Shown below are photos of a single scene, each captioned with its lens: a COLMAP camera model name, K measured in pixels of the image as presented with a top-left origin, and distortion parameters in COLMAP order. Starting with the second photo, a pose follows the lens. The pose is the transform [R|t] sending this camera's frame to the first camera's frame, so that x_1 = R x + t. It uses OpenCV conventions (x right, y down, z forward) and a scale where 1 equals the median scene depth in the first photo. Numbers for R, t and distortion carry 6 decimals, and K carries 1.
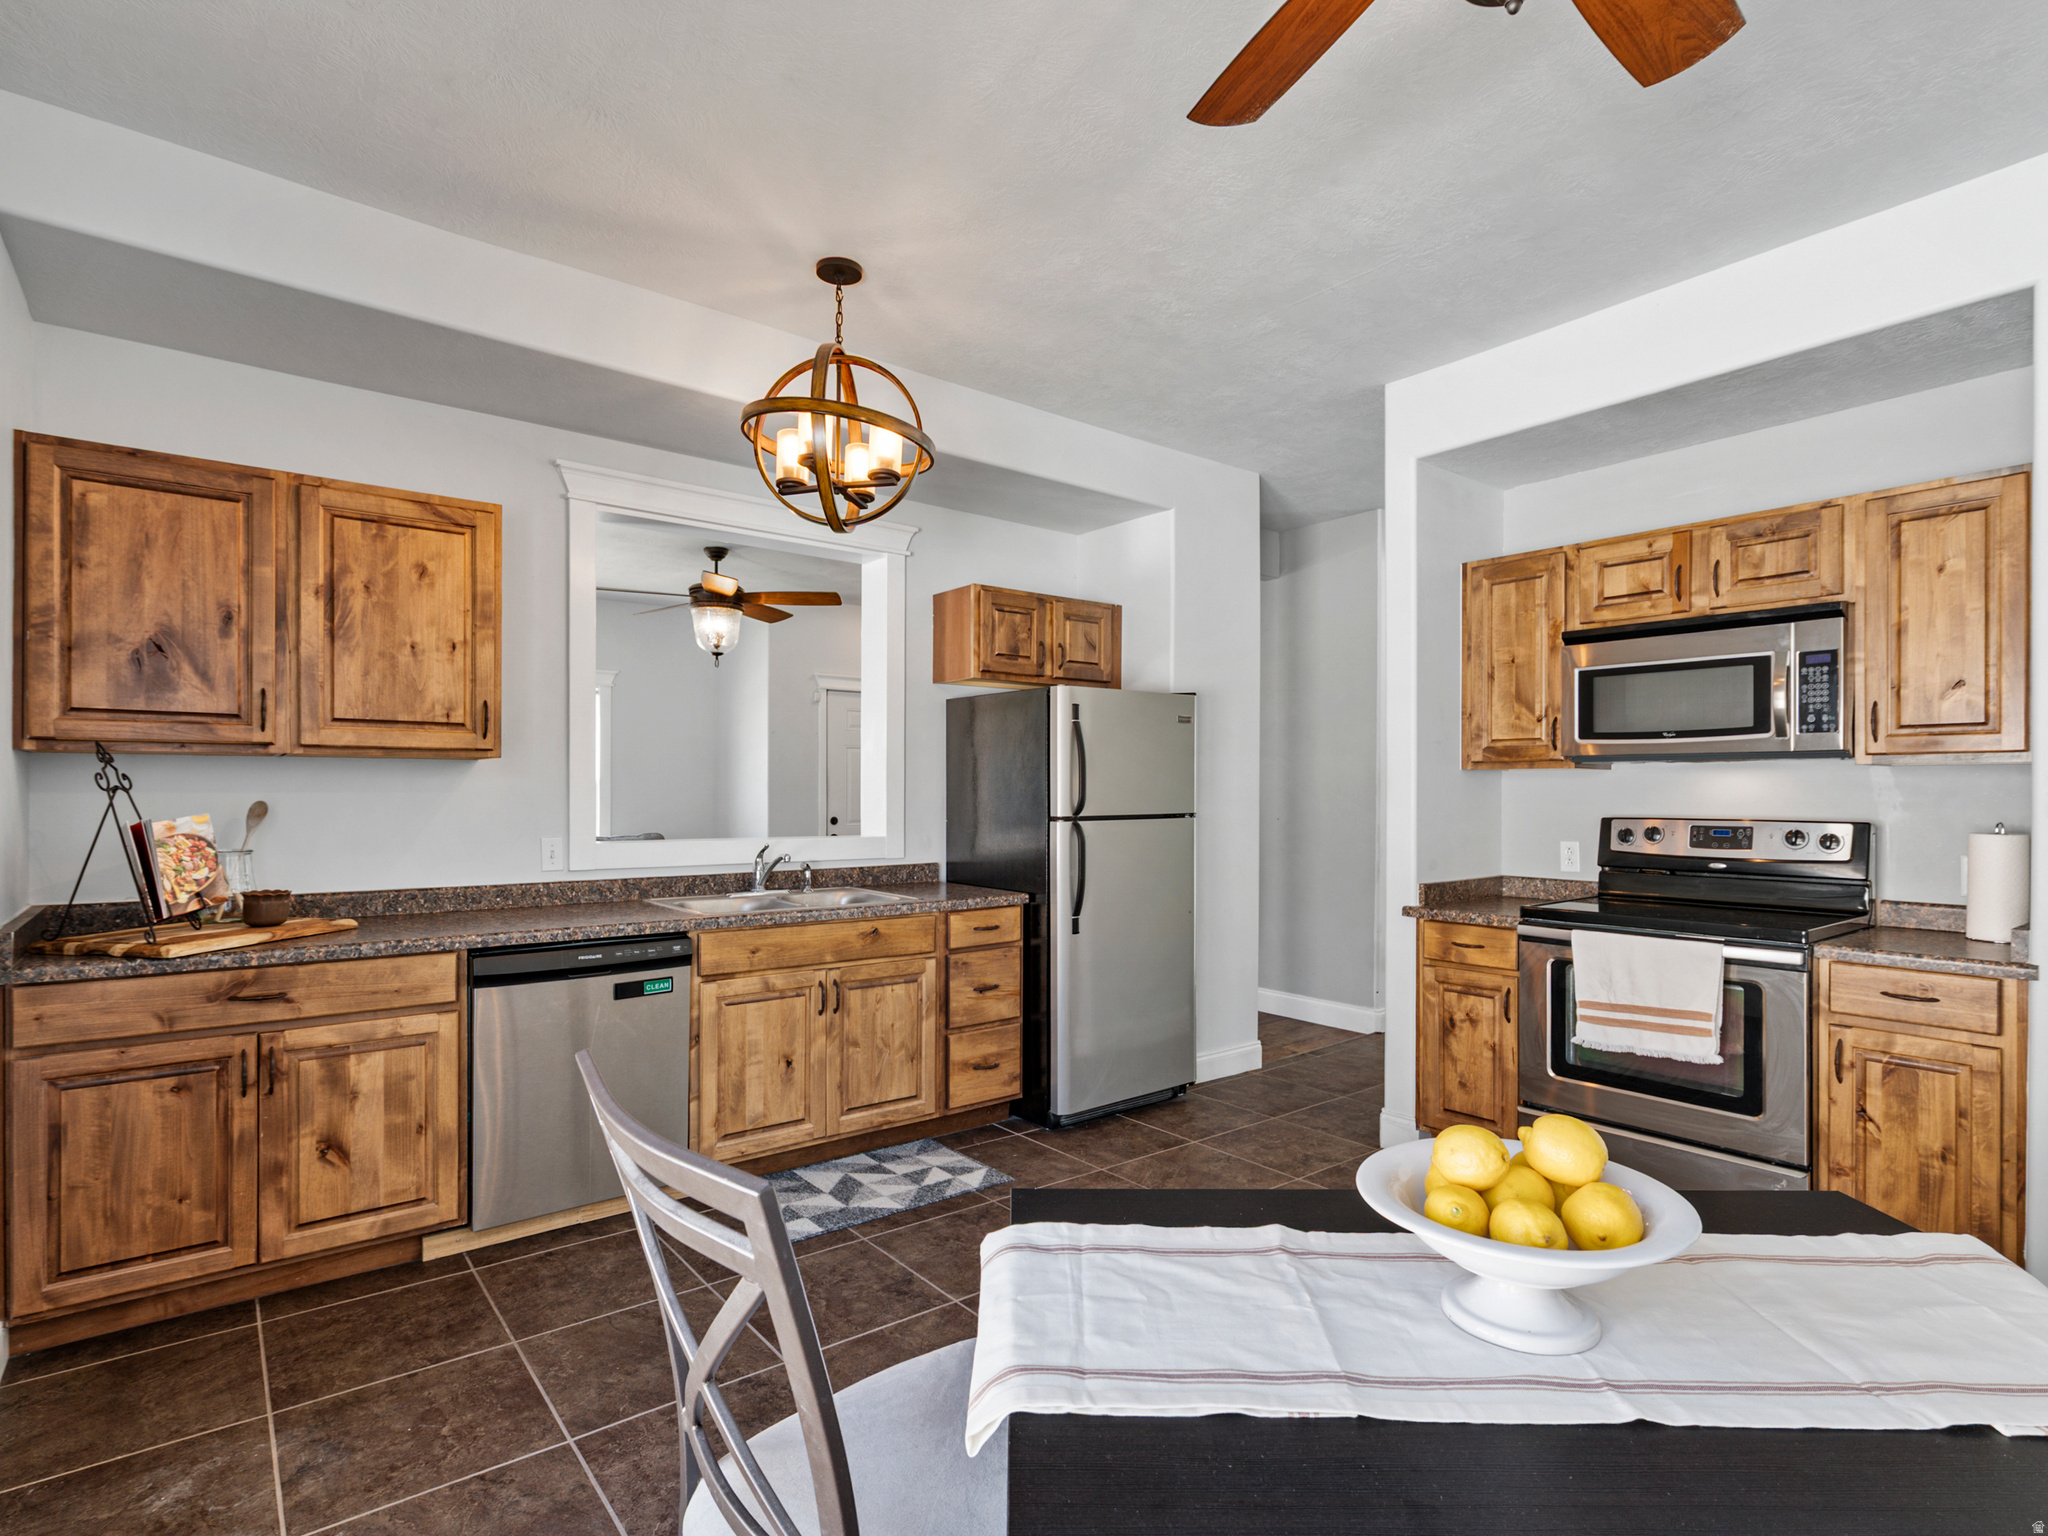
lens RADIAL K [[1043.0, 0, 1023.3], [0, 1043.0, 792.4], [0, 0, 1]] dist [-0.000866, -0.000274]
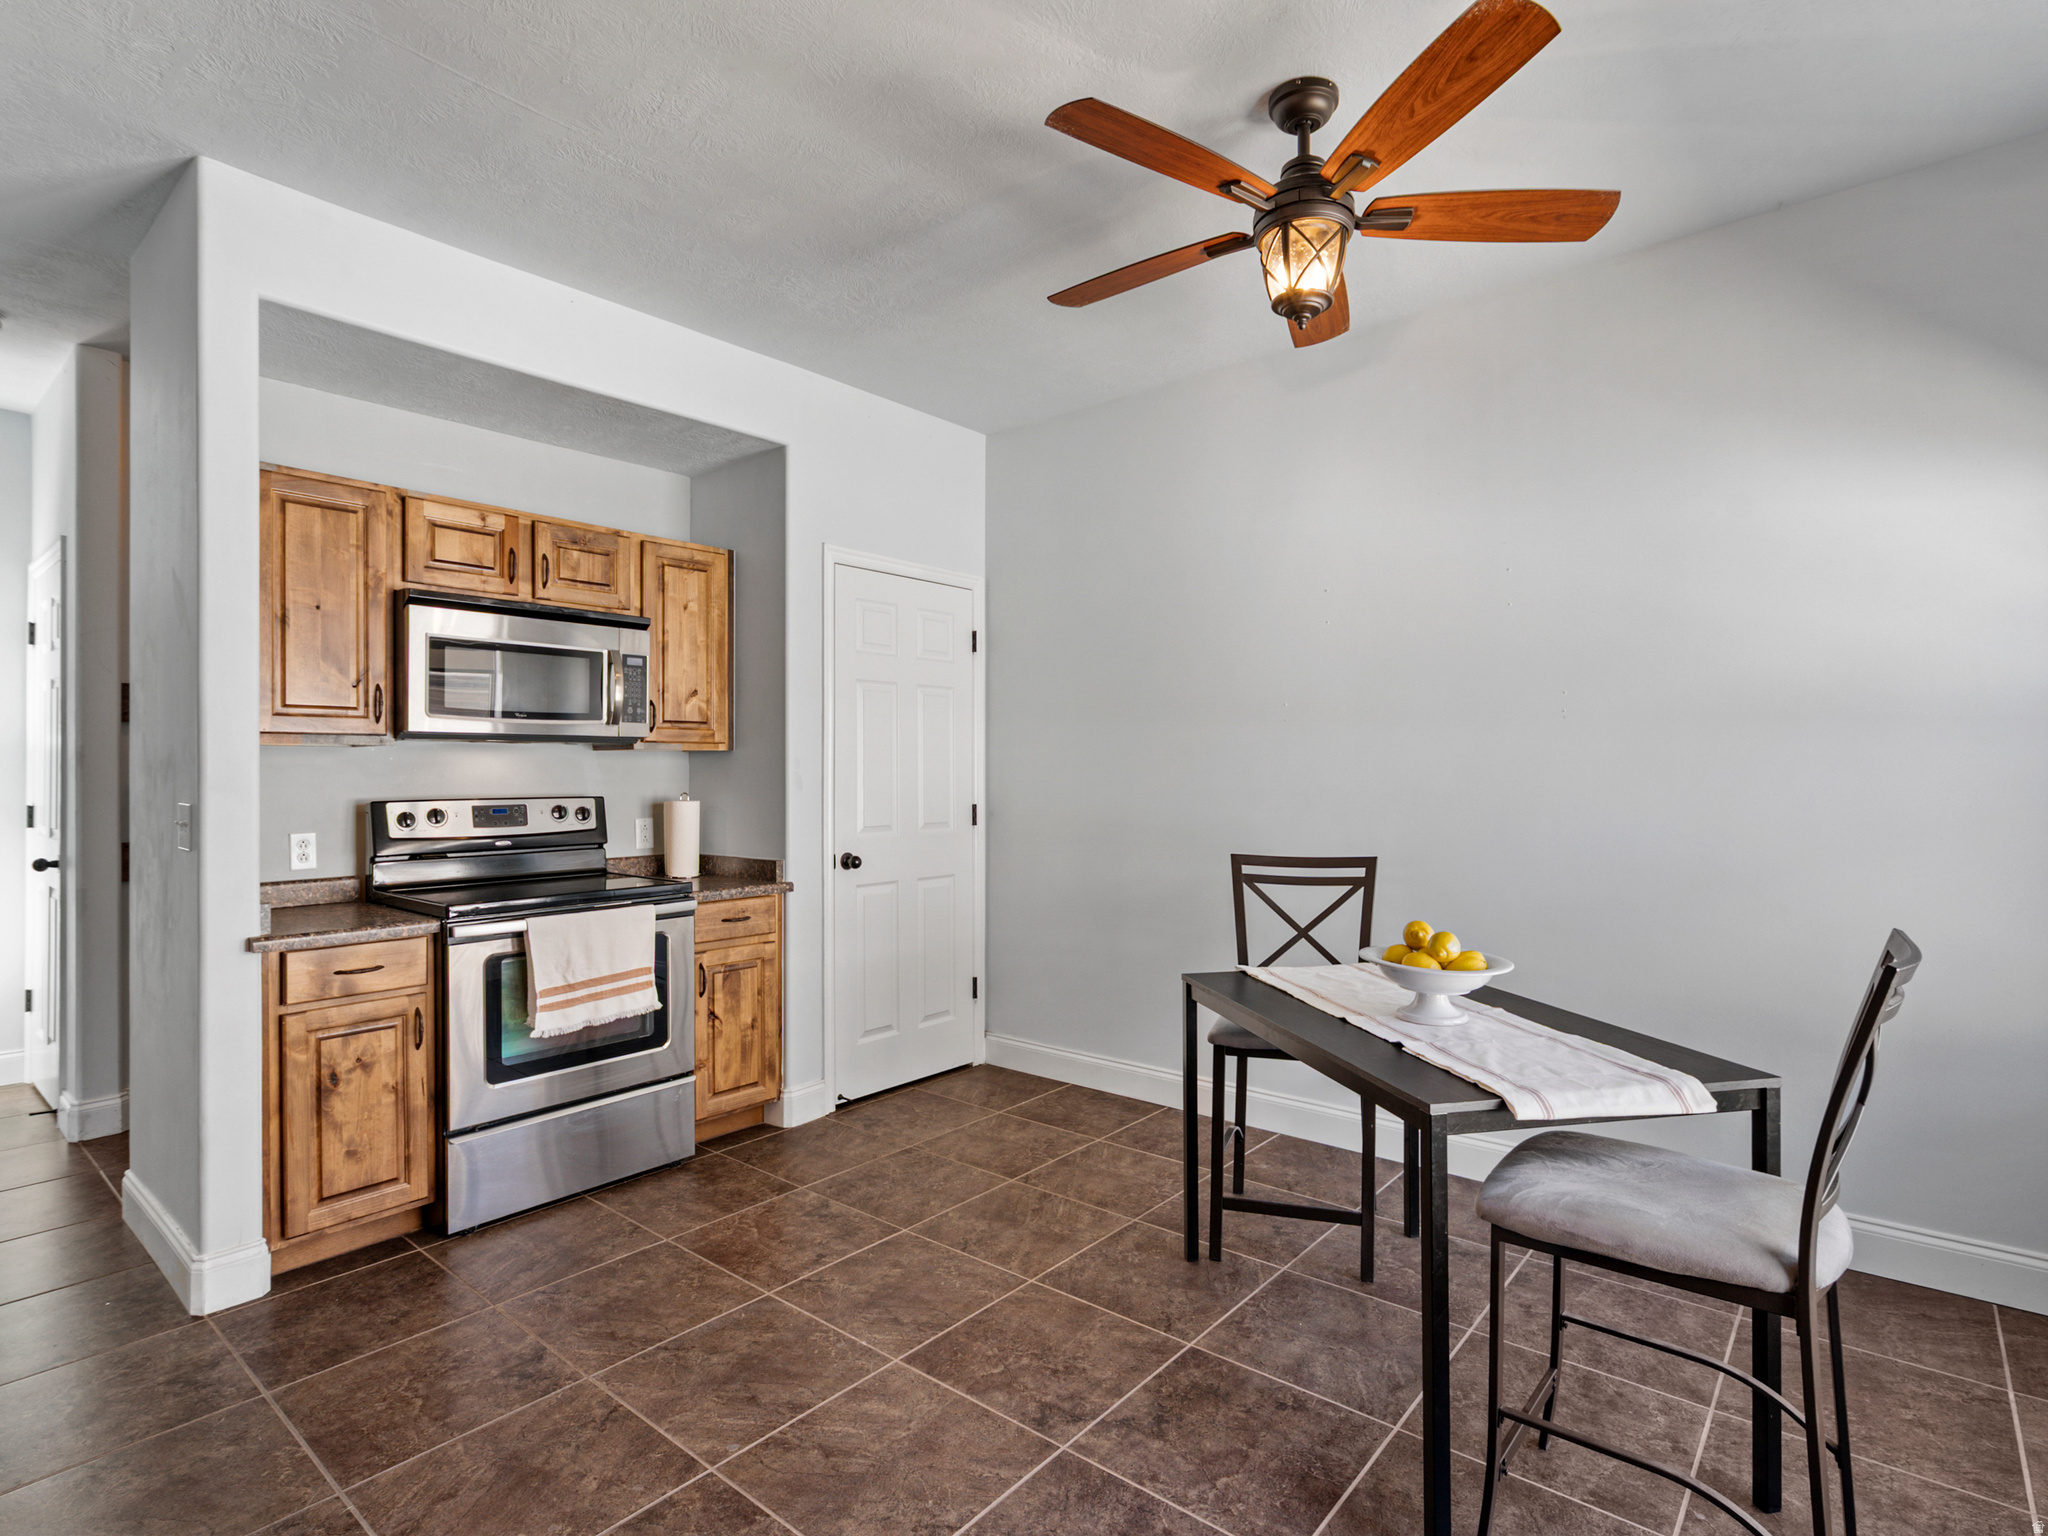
lens RADIAL K [[1036.1, 0, 1017.5], [0, 1036.1, 765.0], [0, 0, 1]] dist [-0.009067, 0.001106]
pose [[-0.195427, 0.005637, 0.980702, -0.477243], [0.004691, 0.999977, -0.004813, 0.000088], [-0.980707, 0.003660, -0.195449, 0.754983]]
